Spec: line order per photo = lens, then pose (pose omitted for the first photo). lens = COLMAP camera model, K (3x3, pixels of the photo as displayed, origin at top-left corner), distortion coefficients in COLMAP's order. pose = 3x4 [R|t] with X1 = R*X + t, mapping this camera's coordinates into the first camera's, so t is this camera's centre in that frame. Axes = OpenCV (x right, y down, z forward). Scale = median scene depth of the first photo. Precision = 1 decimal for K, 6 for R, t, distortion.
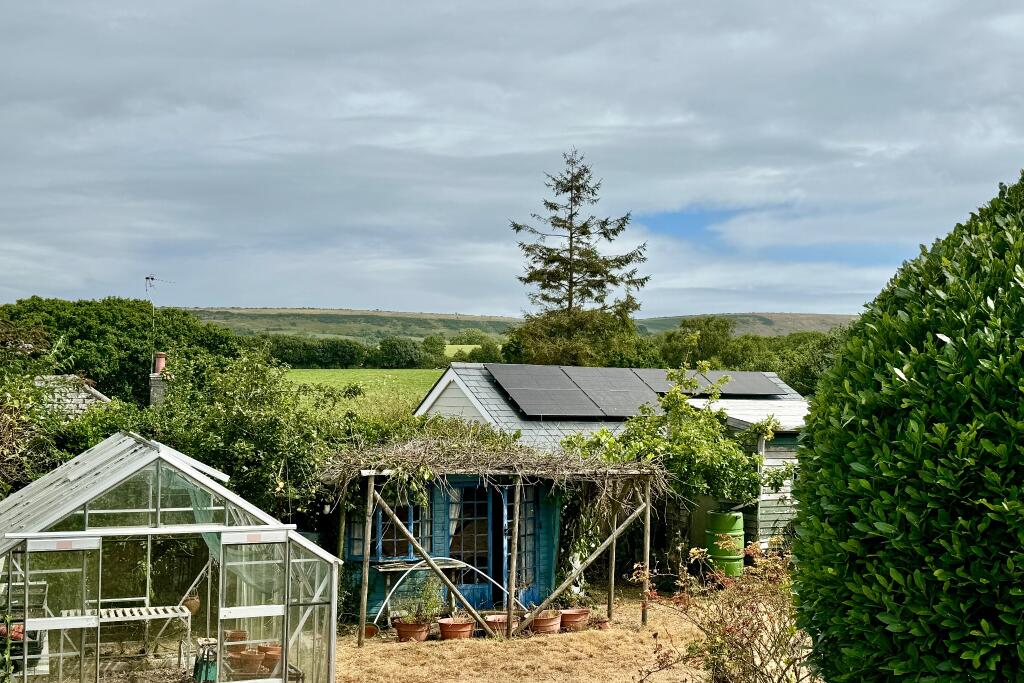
lens RADIAL K [[1168.6, 0, 505.0], [0, 1168.6, 341.0], [0, 0, 1]] dist [0.108090, 0.000000]
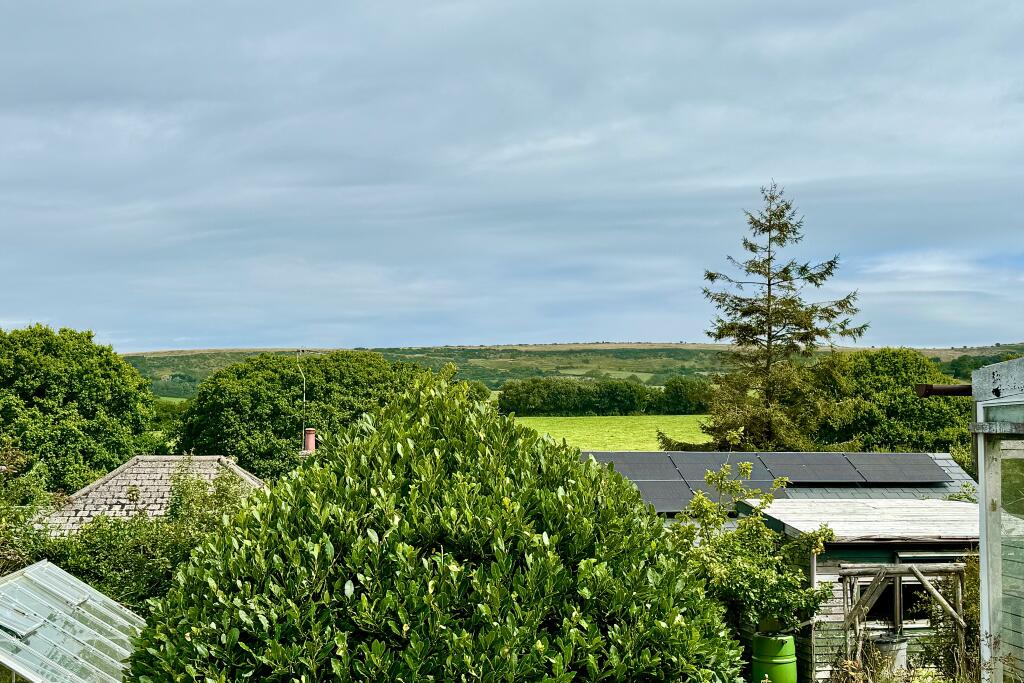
lens RADIAL K [[1345.5, 0, 518.7], [0, 1345.5, 341.9], [0, 0, 1]] dist [0.083050, 0.000000]
pose [[0.973743, -0.029257, -0.225763, 0.236914], [0.023130, 0.999290, -0.029735, -0.048251], [0.226473, 0.023733, 0.973728, -0.038049]]
